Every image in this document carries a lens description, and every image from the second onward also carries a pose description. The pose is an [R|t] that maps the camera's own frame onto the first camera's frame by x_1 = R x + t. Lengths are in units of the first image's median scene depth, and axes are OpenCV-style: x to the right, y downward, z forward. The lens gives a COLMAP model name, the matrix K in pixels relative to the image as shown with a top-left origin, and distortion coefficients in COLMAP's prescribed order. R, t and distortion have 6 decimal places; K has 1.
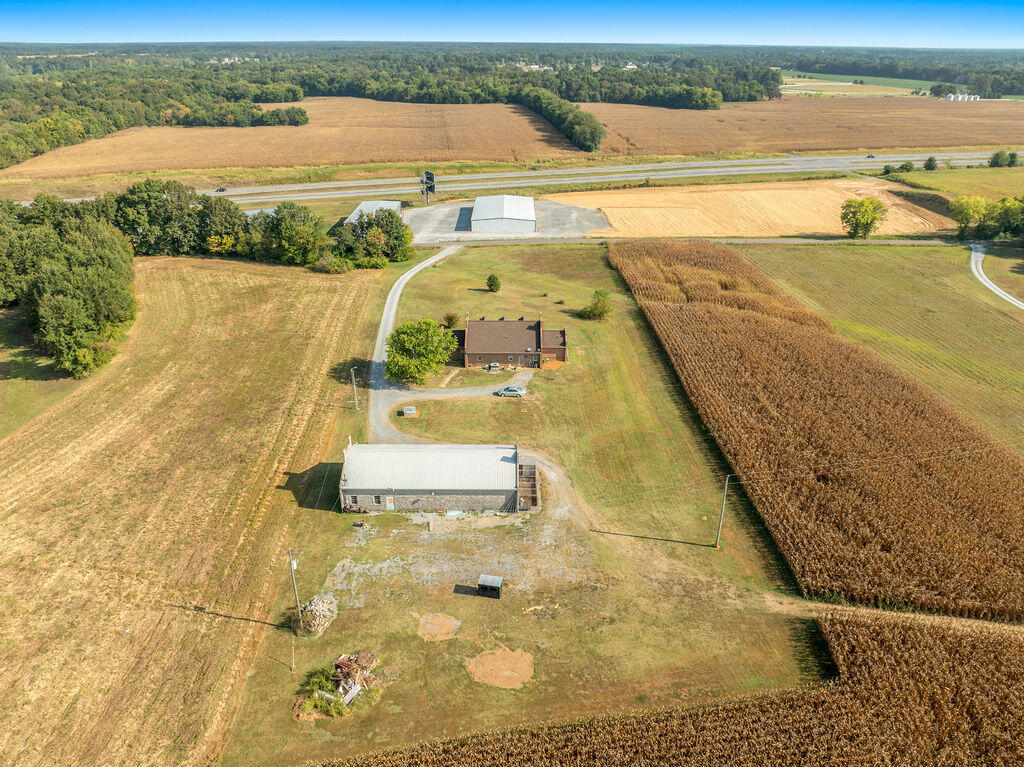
lens RADIAL K [[725.6, 0, 513.1], [0, 725.6, 379.4], [0, 0, 1]] dist [-0.038330, 0.006076]
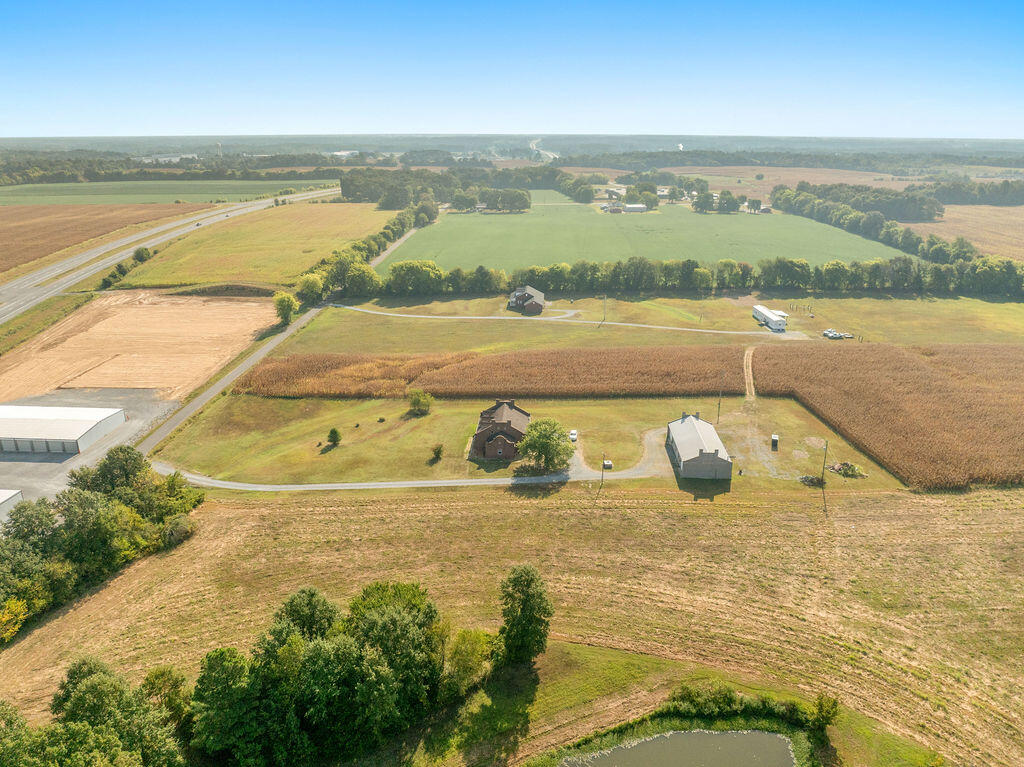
lens RADIAL K [[725.6, 0, 513.4], [0, 725.6, 387.2], [0, 0, 1]] dist [-0.038330, 0.006076]
pose [[0.056442, -0.341015, 0.938362, -0.835600], [0.426361, 0.858084, 0.286195, -0.332589], [-0.902791, 0.383927, 0.193827, 0.482042]]
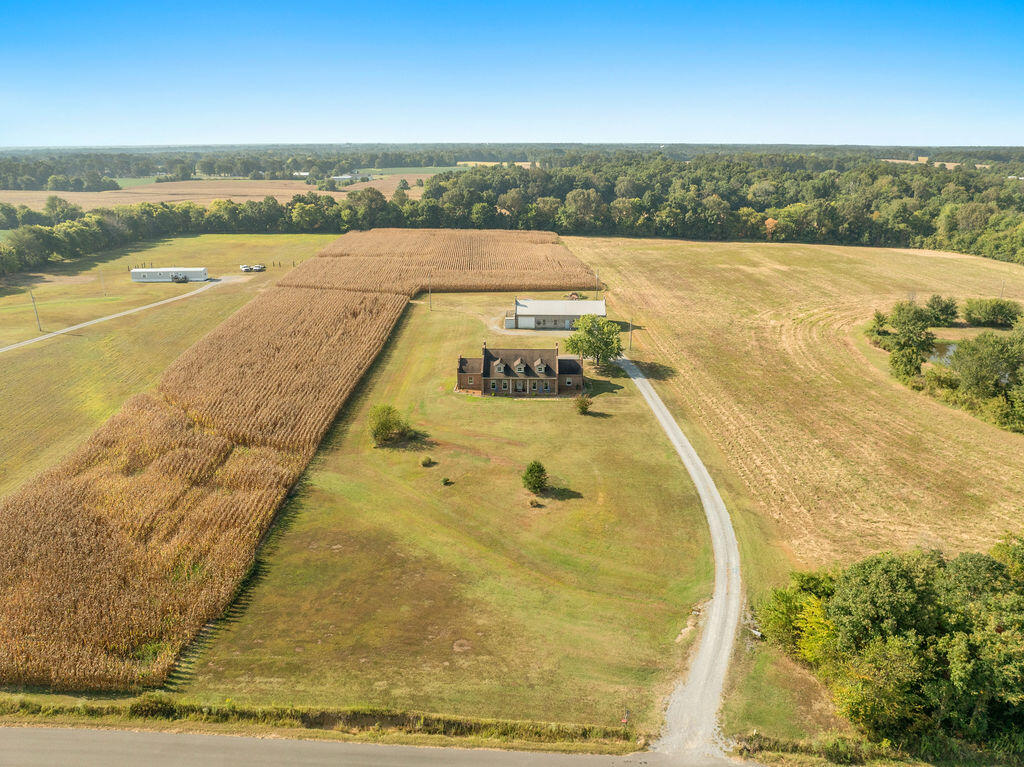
lens RADIAL K [[725.6, 0, 509.3], [0, 725.6, 383.9], [0, 0, 1]] dist [-0.038330, 0.006076]
pose [[-0.999363, -0.015751, 0.032012, -0.020083], [0.010851, 0.720575, 0.693292, -0.508246], [-0.033987, 0.693198, -0.719945, 1.196708]]
